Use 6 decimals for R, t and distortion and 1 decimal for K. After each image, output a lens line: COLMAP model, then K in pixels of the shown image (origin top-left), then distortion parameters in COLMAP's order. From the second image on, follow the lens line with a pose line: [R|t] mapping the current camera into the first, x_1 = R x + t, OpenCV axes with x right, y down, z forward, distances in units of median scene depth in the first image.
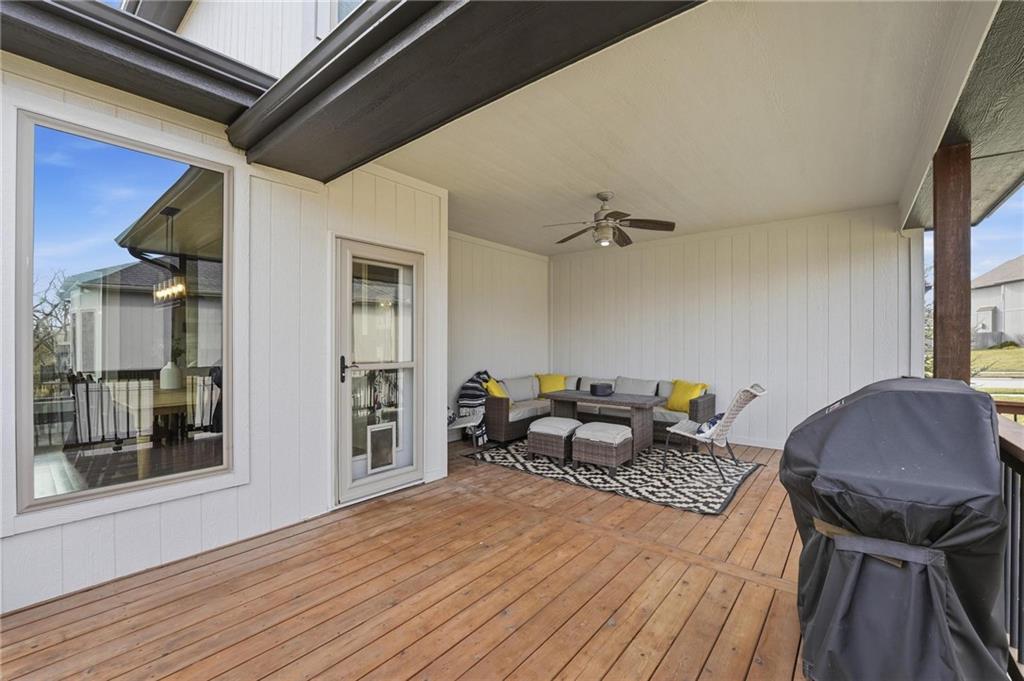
lens RADIAL K [[421.0, 0, 508.0], [0, 421.0, 343.7], [0, 0, 1]] dist [-0.019539, -0.000031]
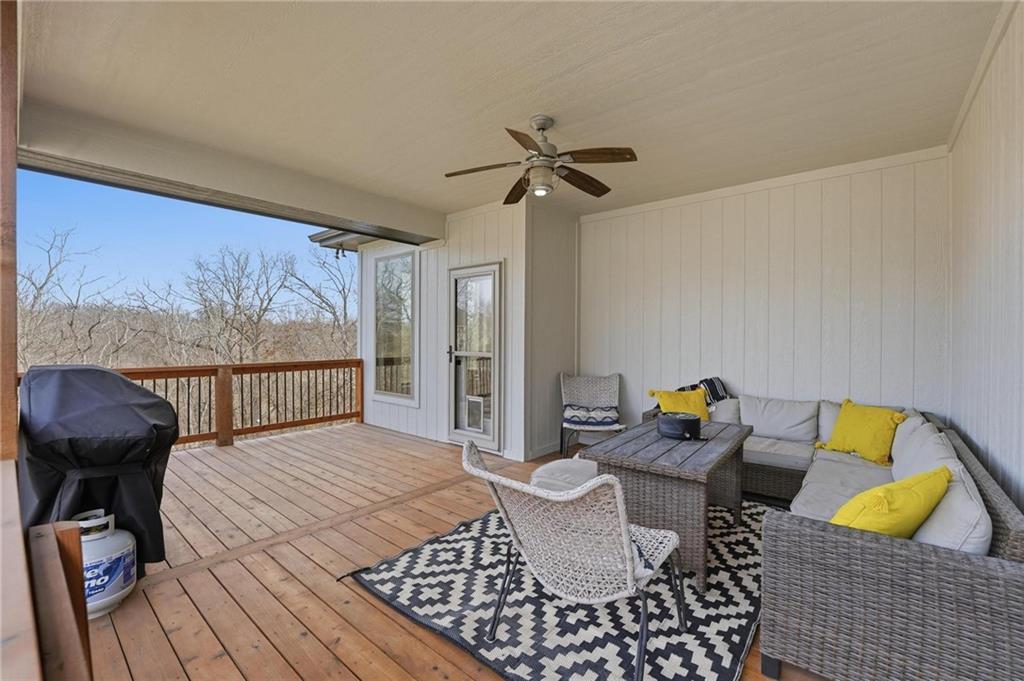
lens RADIAL K [[421.0, 0, 508.0], [0, 421.0, 343.7], [0, 0, 1]] dist [-0.019539, -0.000031]
pose [[-0.000867, 0.014871, -0.999889, 0.899634], [-0.002665, 0.999886, 0.014873, -0.002641], [0.999996, 0.002678, -0.000827, 0.936029]]
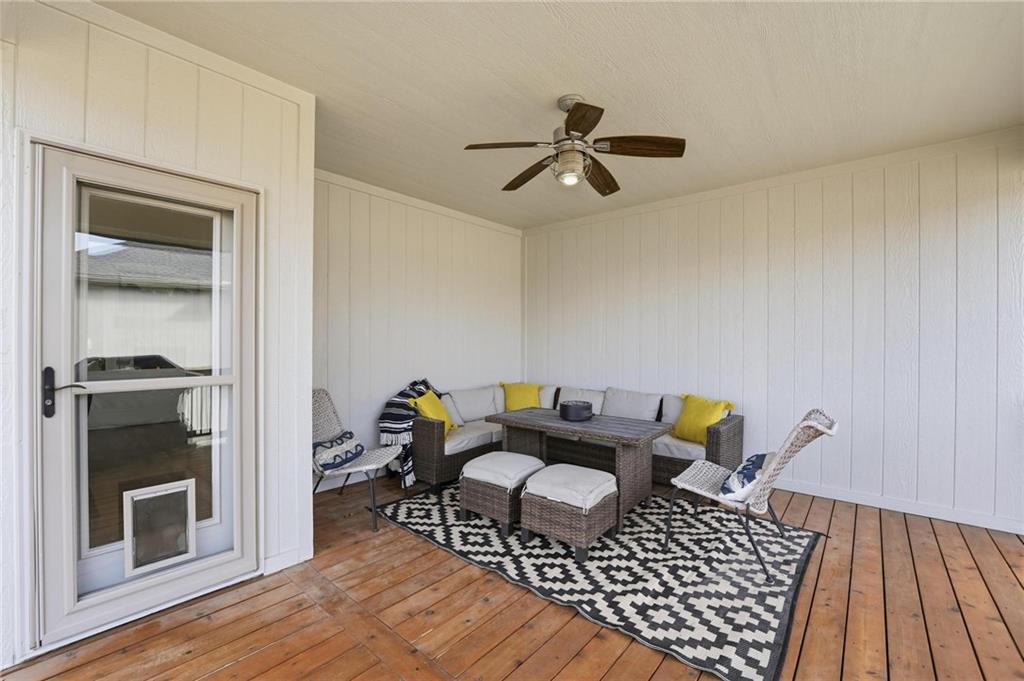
lens RADIAL K [[422.2, 0, 512.0], [0, 422.2, 340.5], [0, 0, 1]] dist [-0.024790, 0.000136]
pose [[0.999897, 0.001418, -0.014274, 0.152090], [-0.001448, 0.999997, -0.002118, -0.003160], [0.014271, 0.002138, 0.999896, 0.377858]]
